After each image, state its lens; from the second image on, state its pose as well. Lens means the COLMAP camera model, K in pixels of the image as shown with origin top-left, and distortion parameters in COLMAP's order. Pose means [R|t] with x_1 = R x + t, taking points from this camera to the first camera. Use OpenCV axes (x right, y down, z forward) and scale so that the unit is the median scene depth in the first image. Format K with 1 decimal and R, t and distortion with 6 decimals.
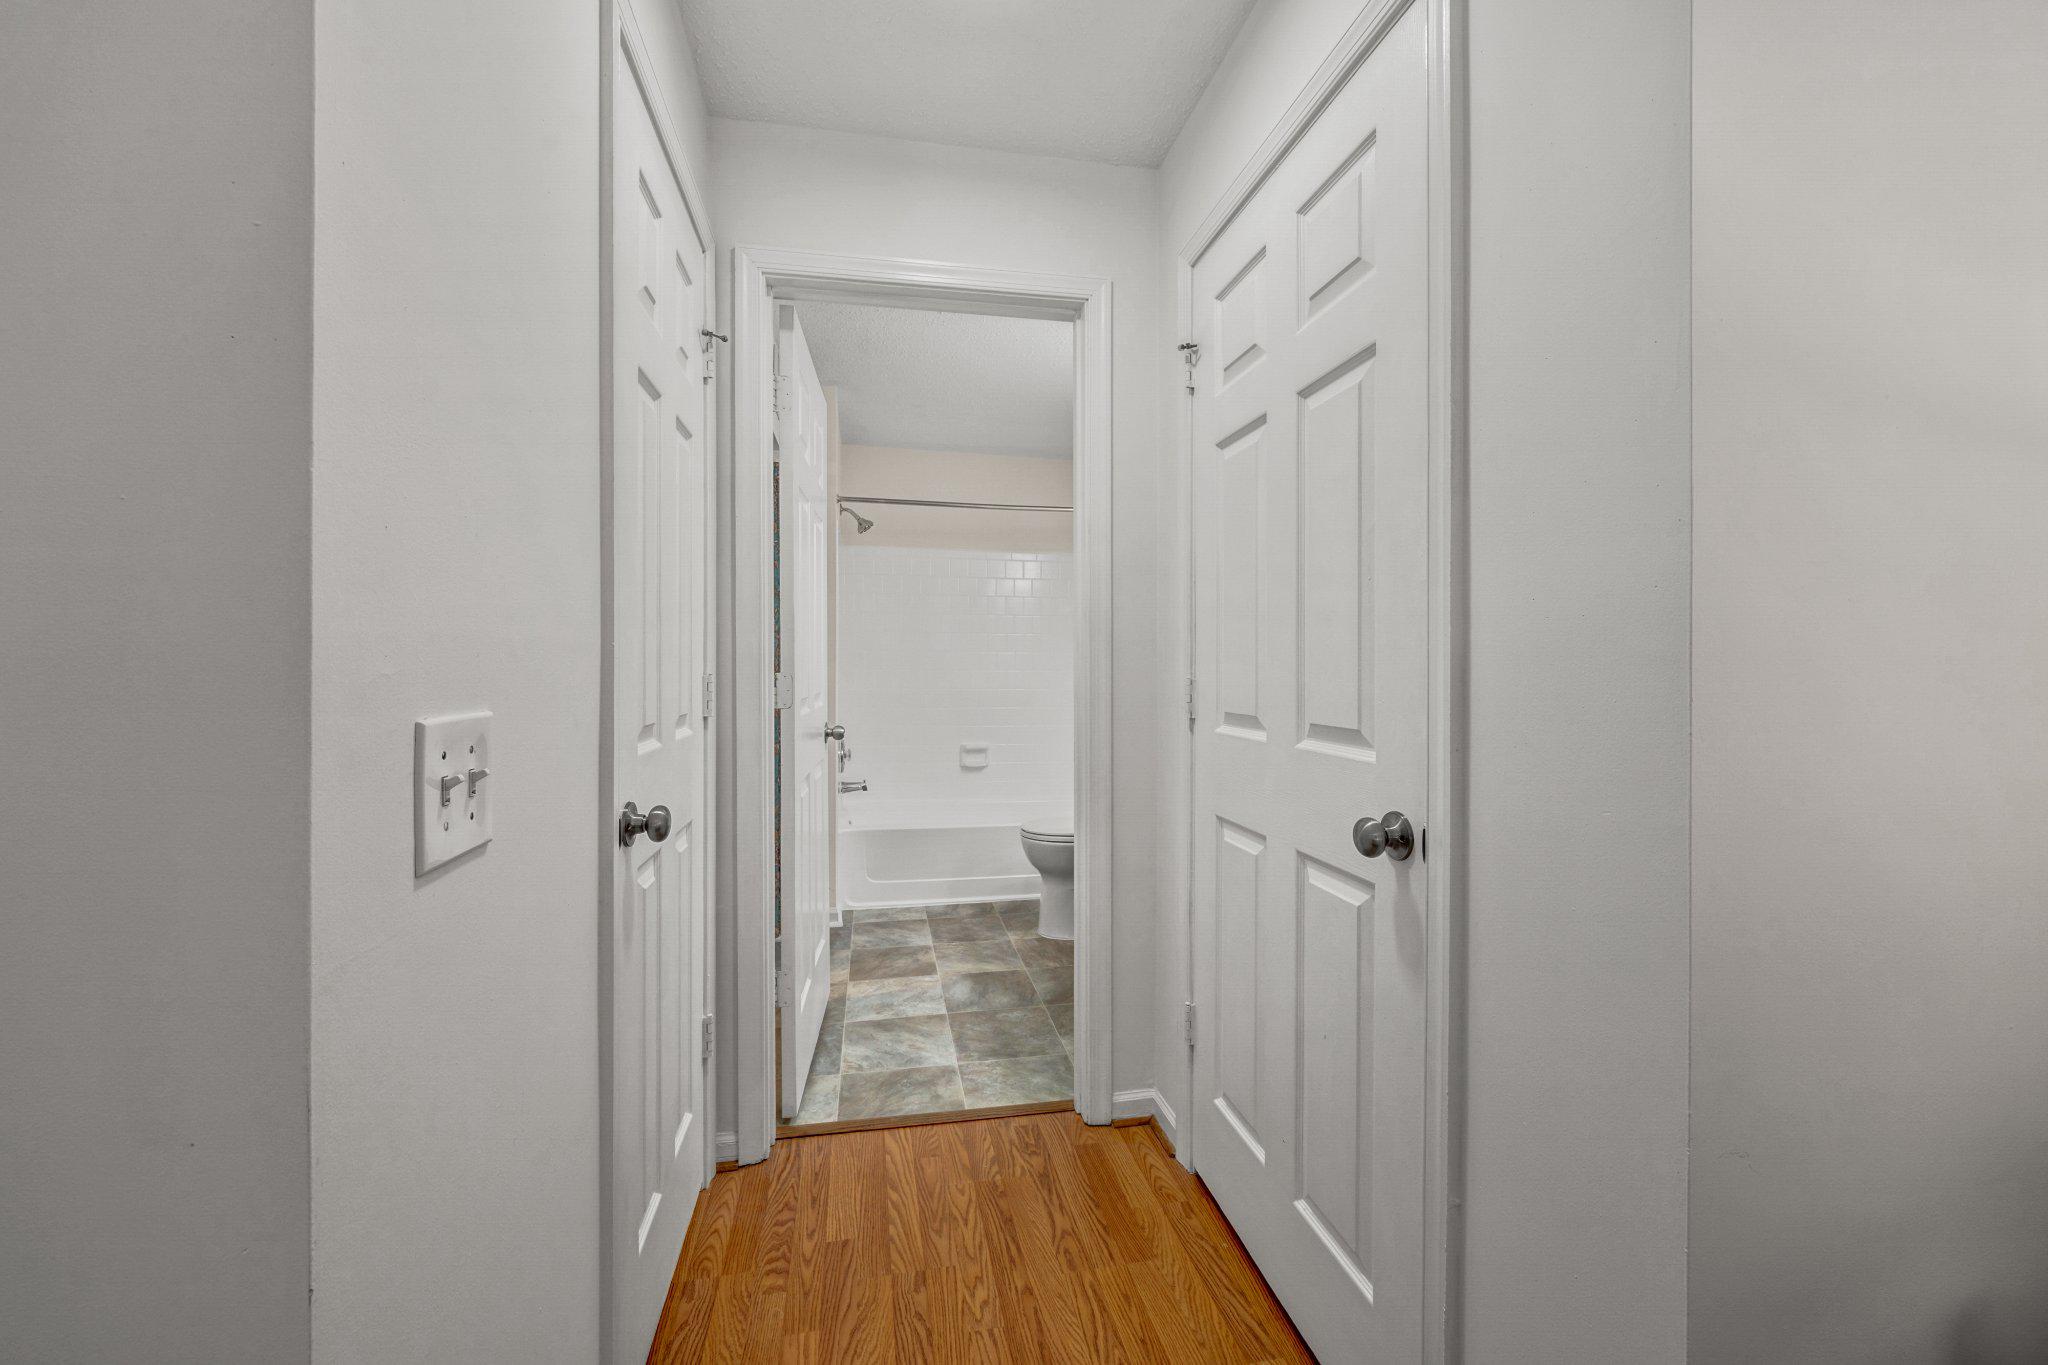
lens RADIAL K [[803.9, 0, 1020.9], [0, 803.9, 682.7], [0, 0, 1]] dist [-0.002090, -0.000066]
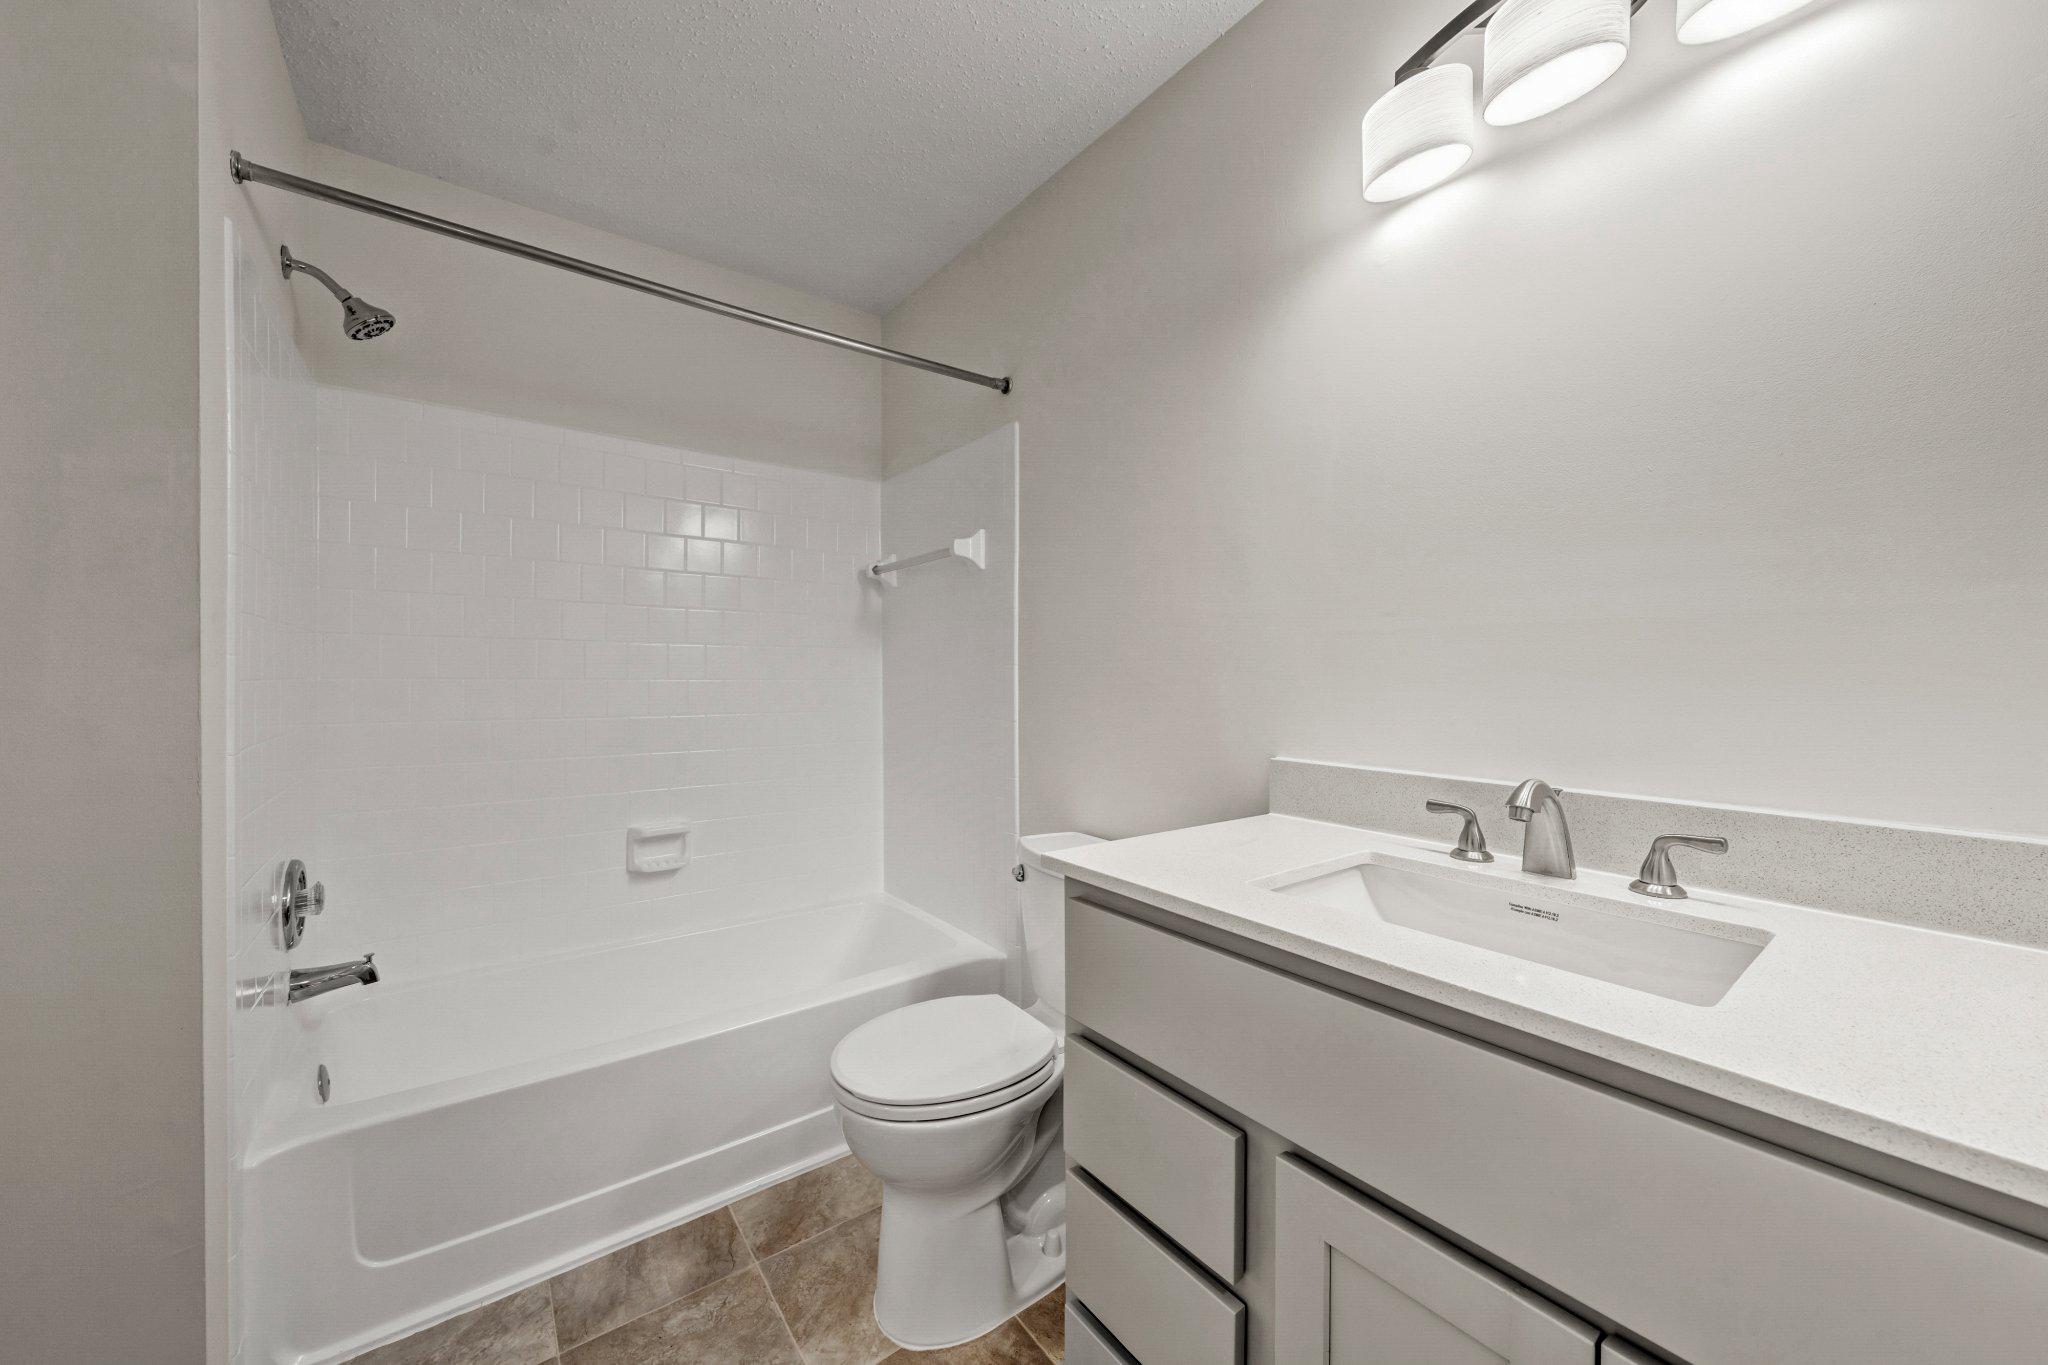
lens RADIAL K [[740.8, 0, 1032.1], [0, 740.8, 674.5], [0, 0, 1]] dist [-0.002990, -0.000408]
pose [[0.885968, 0.001283, 0.463745, -0.070042], [-0.000078, 0.999997, -0.002617, -0.019153], [-0.463747, 0.002282, 0.885965, 0.510594]]
